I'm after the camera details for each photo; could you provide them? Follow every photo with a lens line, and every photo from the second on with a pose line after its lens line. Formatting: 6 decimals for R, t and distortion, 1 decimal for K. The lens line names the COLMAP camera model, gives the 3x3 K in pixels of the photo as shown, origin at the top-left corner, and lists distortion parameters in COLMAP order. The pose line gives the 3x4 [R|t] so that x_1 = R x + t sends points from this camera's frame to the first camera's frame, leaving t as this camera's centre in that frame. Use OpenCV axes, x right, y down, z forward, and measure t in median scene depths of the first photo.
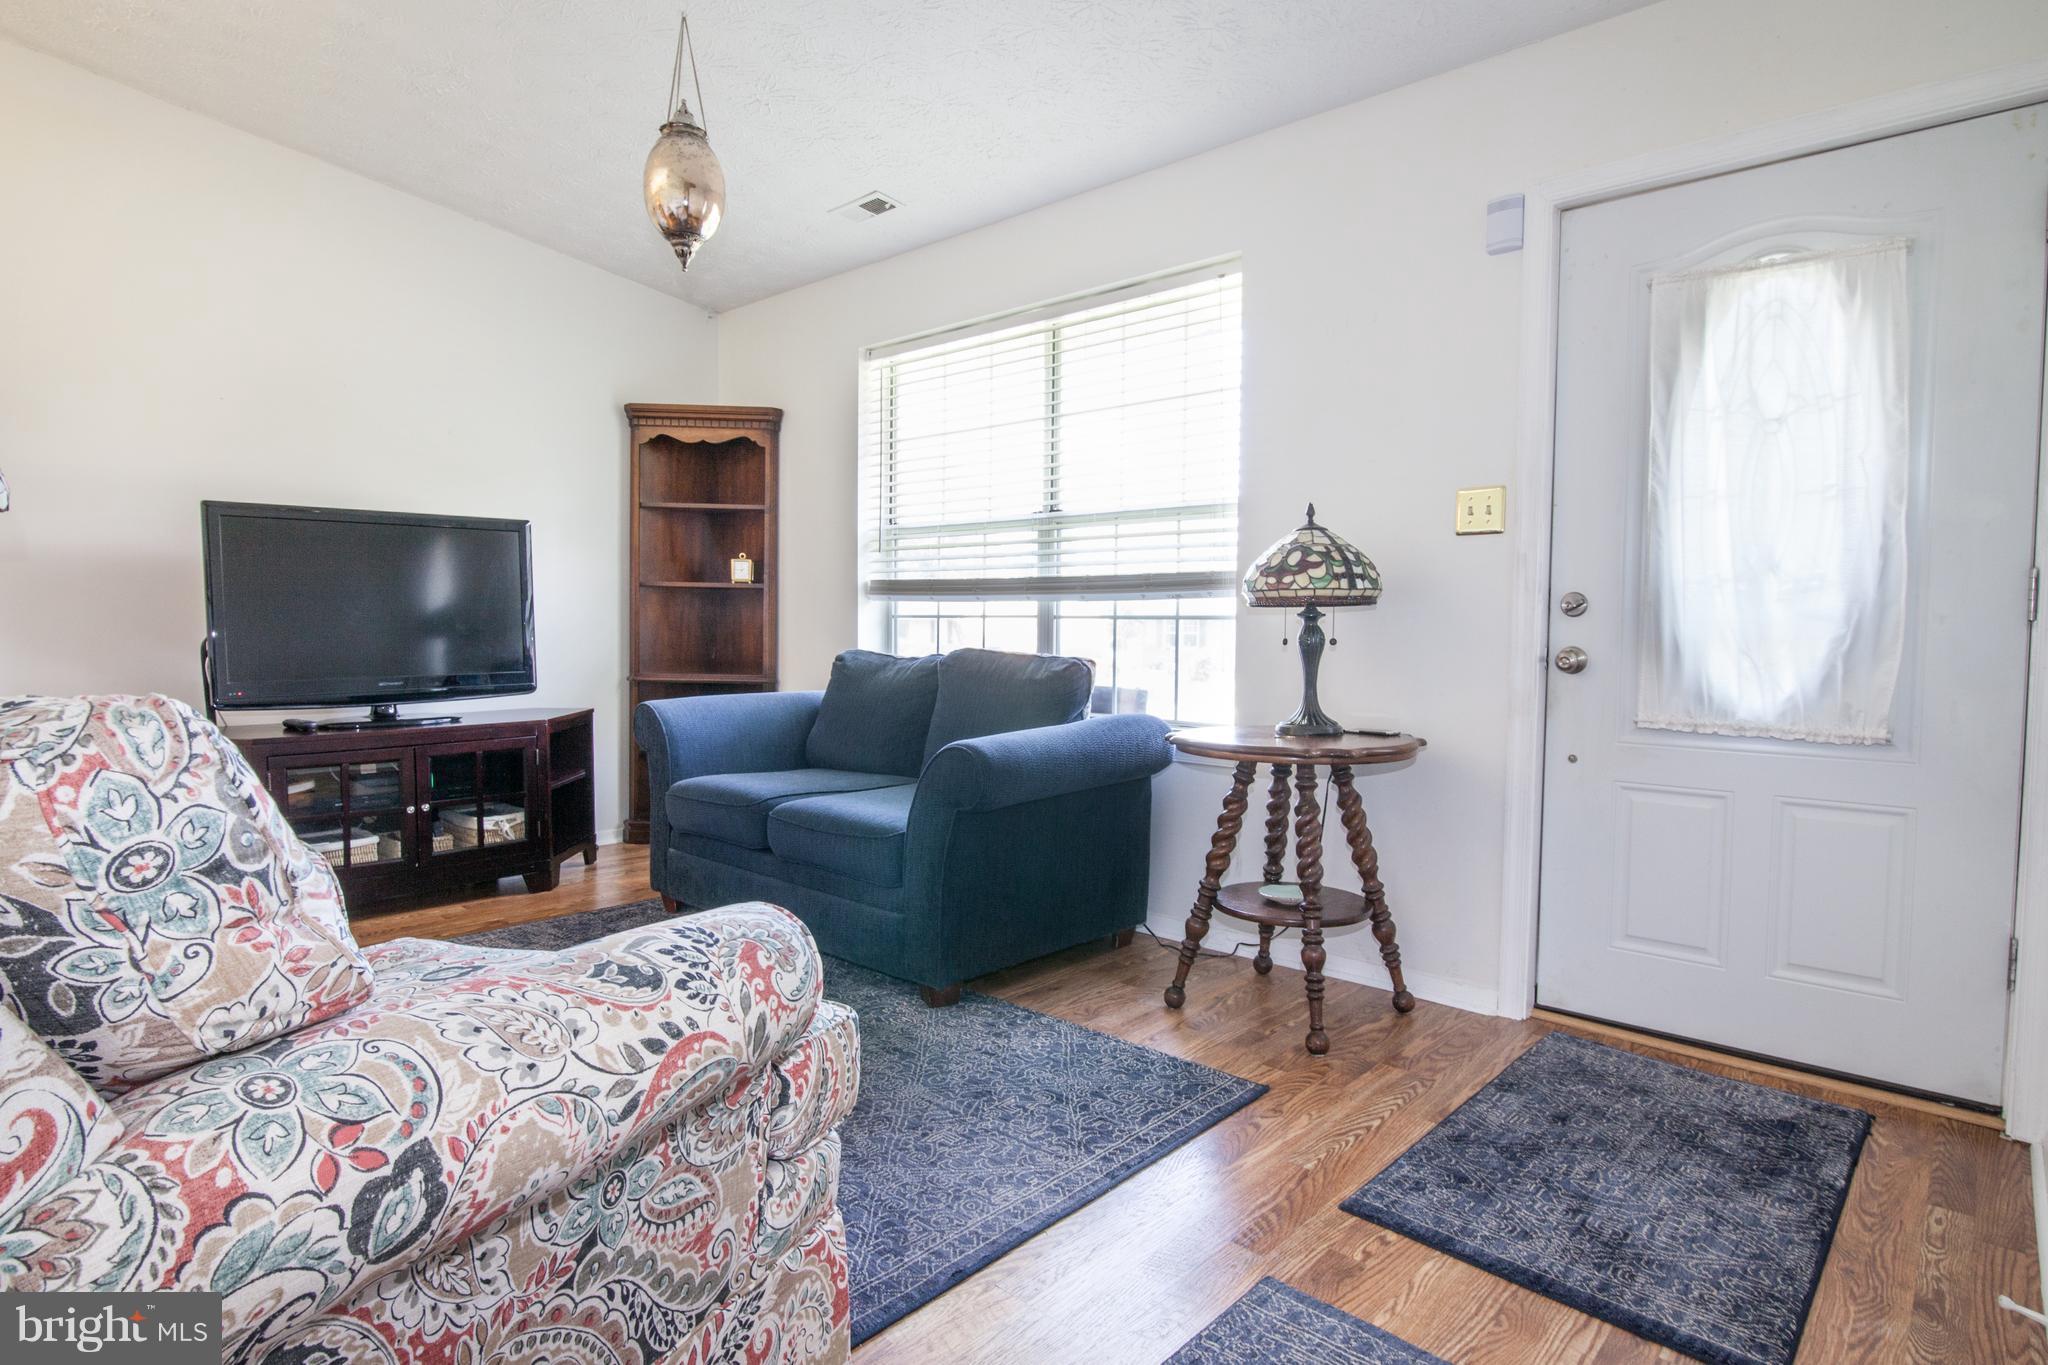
lens RADIAL K [[1072.2, 0, 1023.2], [0, 1072.2, 677.4], [0, 0, 1]] dist [-0.016948, 0.000373]
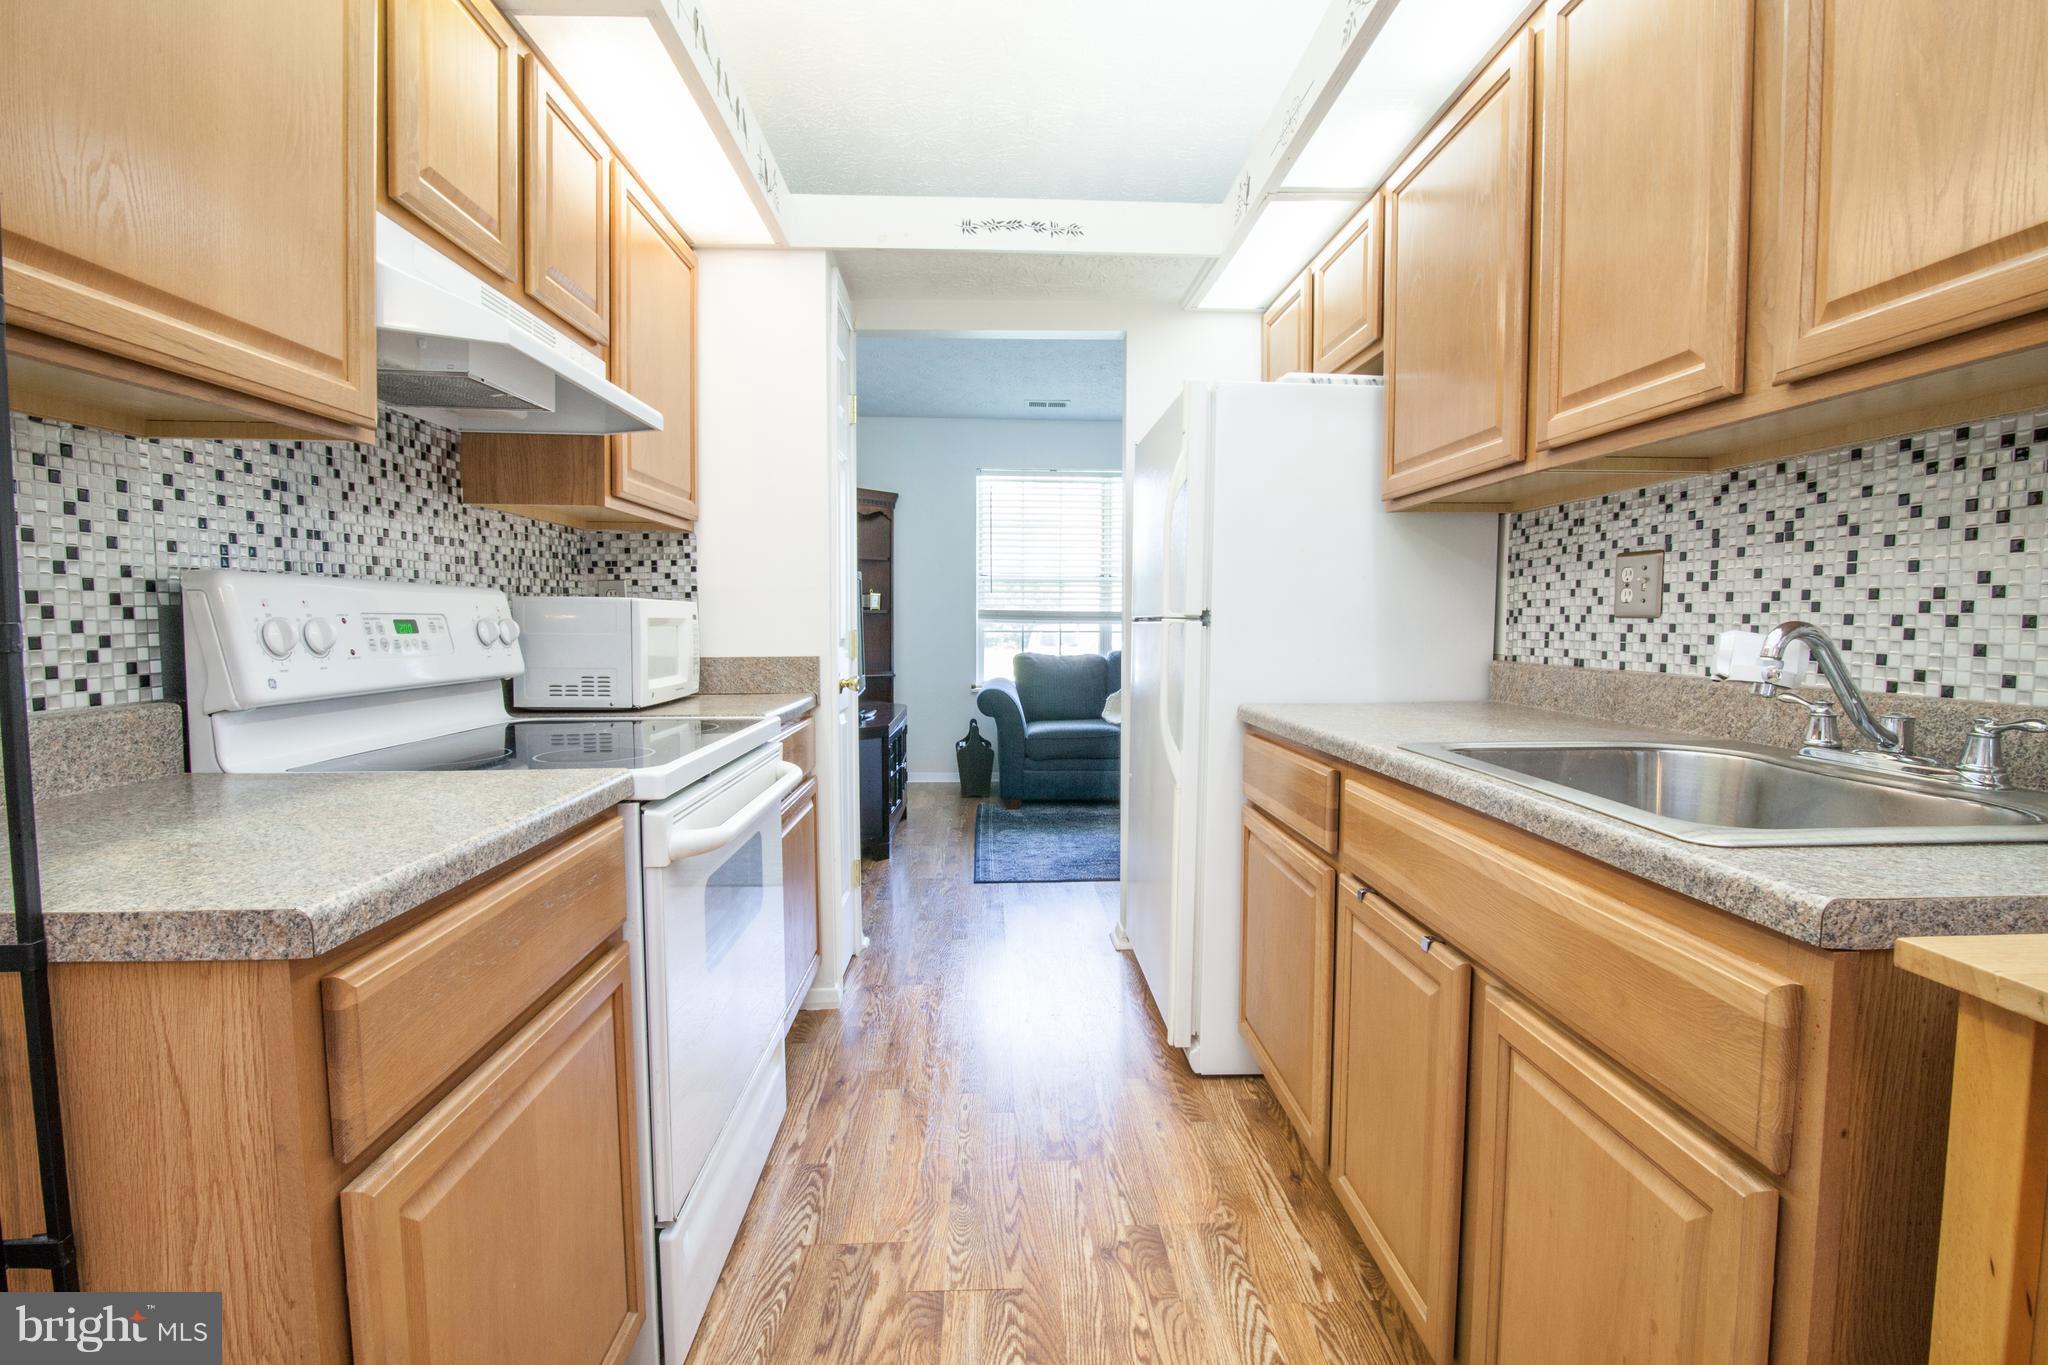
lens RADIAL K [[942.9, 0, 1018.4], [0, 942.9, 679.5], [0, 0, 1]] dist [-0.018533, -0.000350]
pose [[0.717572, -0.054162, 0.694376, -1.481186], [0.037444, 0.998530, 0.039191, -0.055518], [-0.695478, -0.002123, 0.718545, -0.081920]]
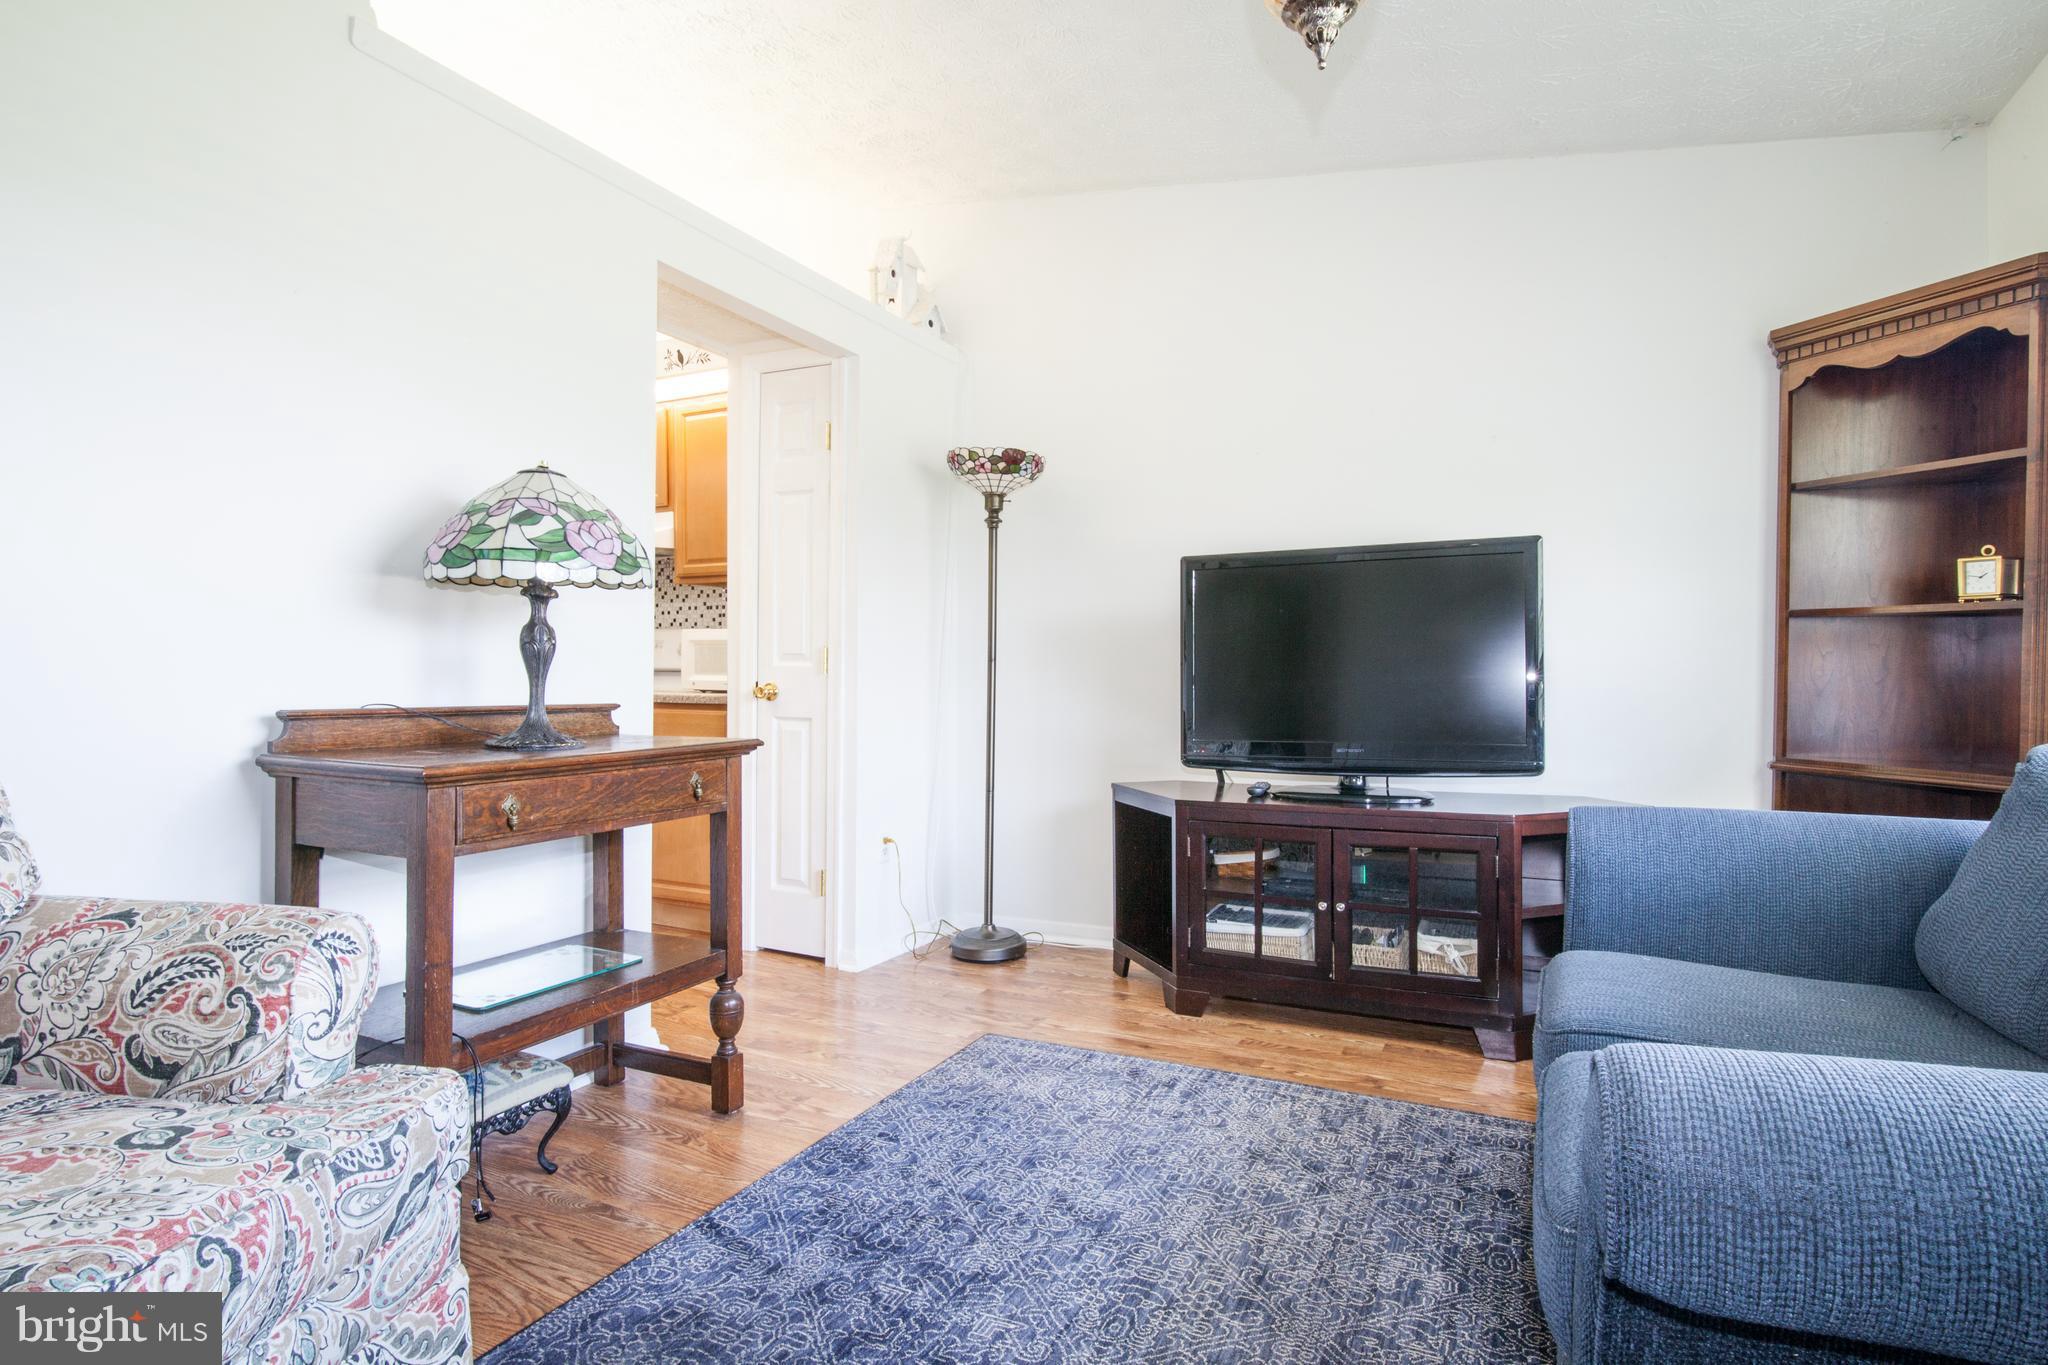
lens RADIAL K [[1059.9, 0, 1022.2], [0, 1059.9, 680.3], [0, 0, 1]] dist [-0.018646, 0.000253]
pose [[0.278549, -0.001560, -0.960421, 0.153570], [-0.044716, 0.998893, -0.014592, -0.029313], [0.959380, 0.047010, 0.278171, 0.590276]]
